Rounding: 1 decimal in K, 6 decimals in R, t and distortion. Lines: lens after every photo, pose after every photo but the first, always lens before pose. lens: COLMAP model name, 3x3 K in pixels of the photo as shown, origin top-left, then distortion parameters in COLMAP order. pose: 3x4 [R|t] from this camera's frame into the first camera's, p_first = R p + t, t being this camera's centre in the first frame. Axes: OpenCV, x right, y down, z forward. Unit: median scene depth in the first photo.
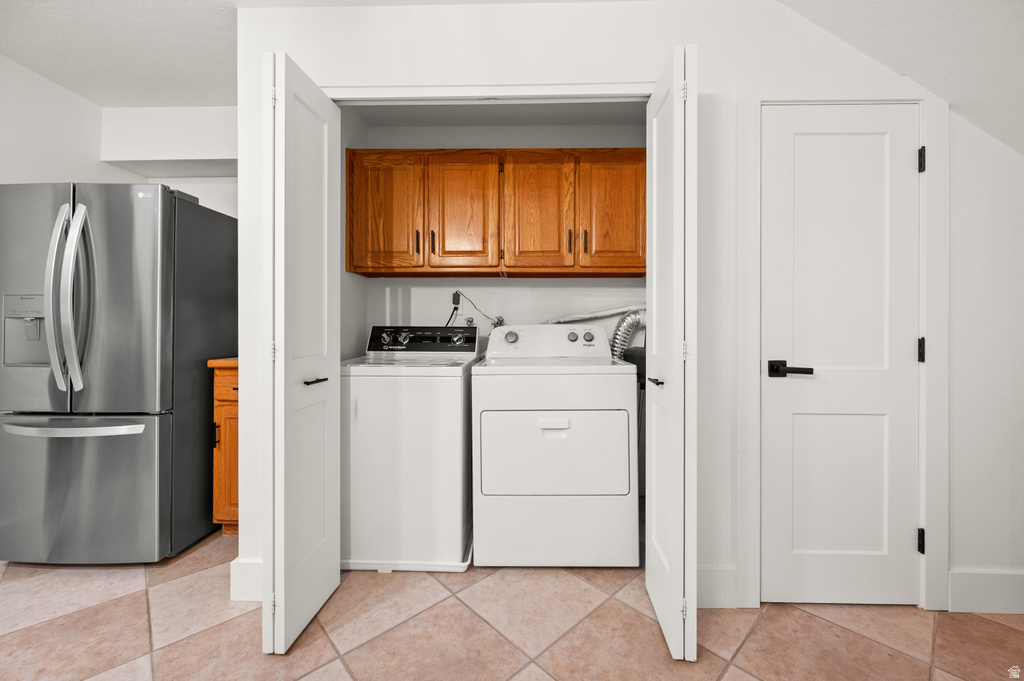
lens RADIAL K [[417.3, 0, 524.5], [0, 417.3, 323.3], [0, 0, 1]] dist [-0.001521, -0.000509]
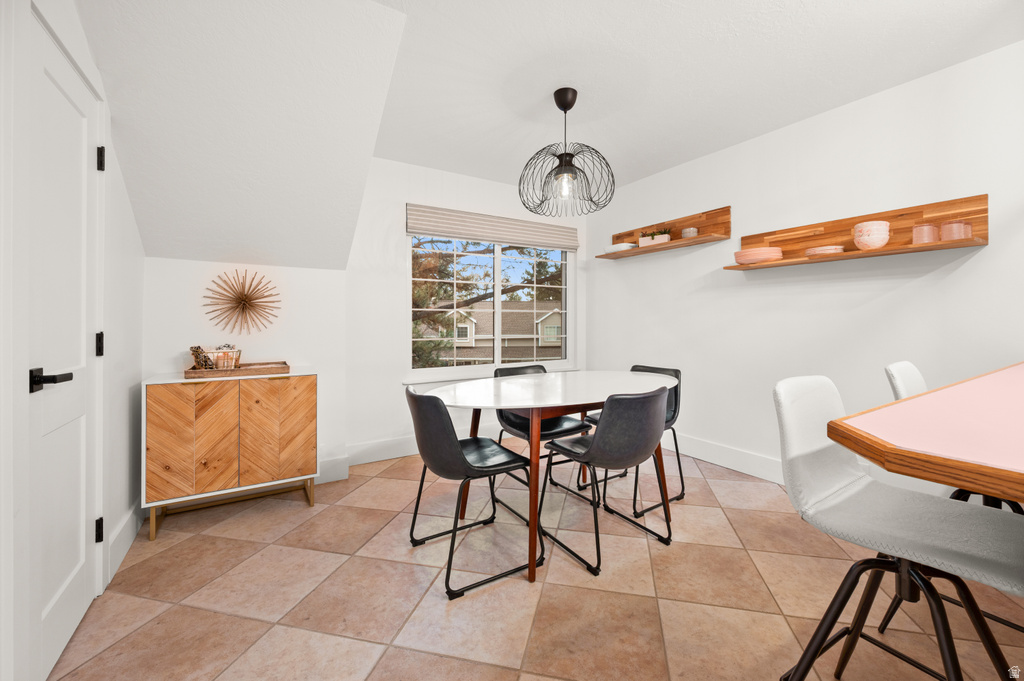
lens RADIAL K [[417.3, 0, 517.6], [0, 417.3, 320.7], [0, 0, 1]] dist [-0.001521, -0.000509]
pose [[-0.547606, -0.002238, 0.836733, -0.473703], [-0.003706, 0.999993, 0.000249, 0.001752], [-0.836728, -0.002965, -0.547611, 0.706767]]
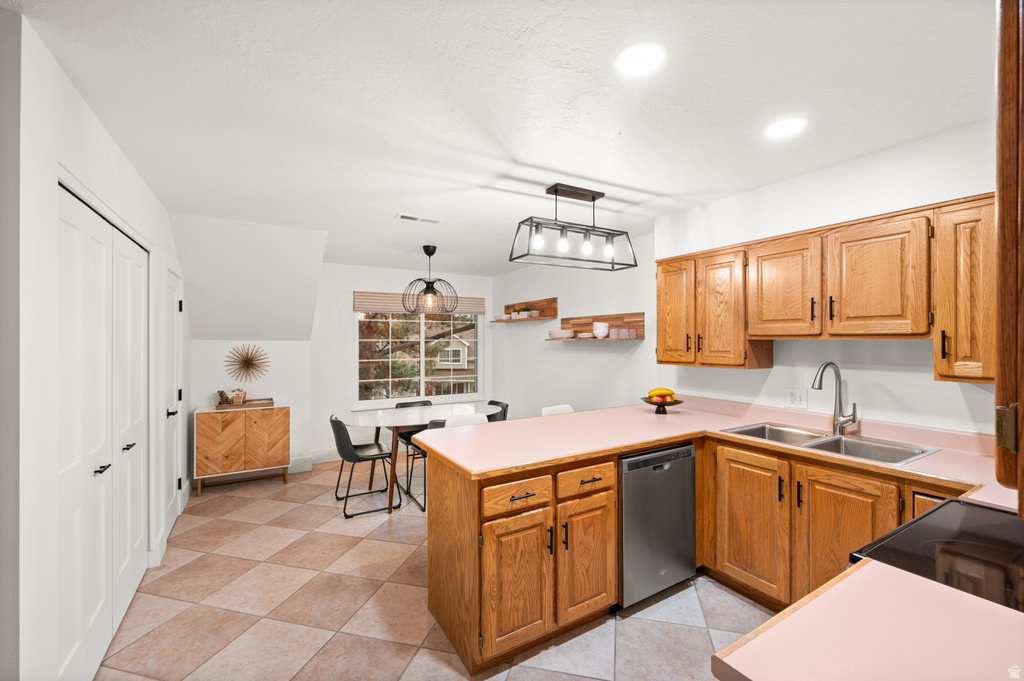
lens RADIAL K [[419.5, 0, 515.1], [0, 419.5, 338.4], [0, 0, 1]] dist [-0.010778, -0.000324]
pose [[-0.538111, 0.001463, 0.842873, -1.803846], [-0.004487, 0.999979, -0.004601, -0.227966], [-0.842862, -0.006258, -0.538094, 0.707354]]
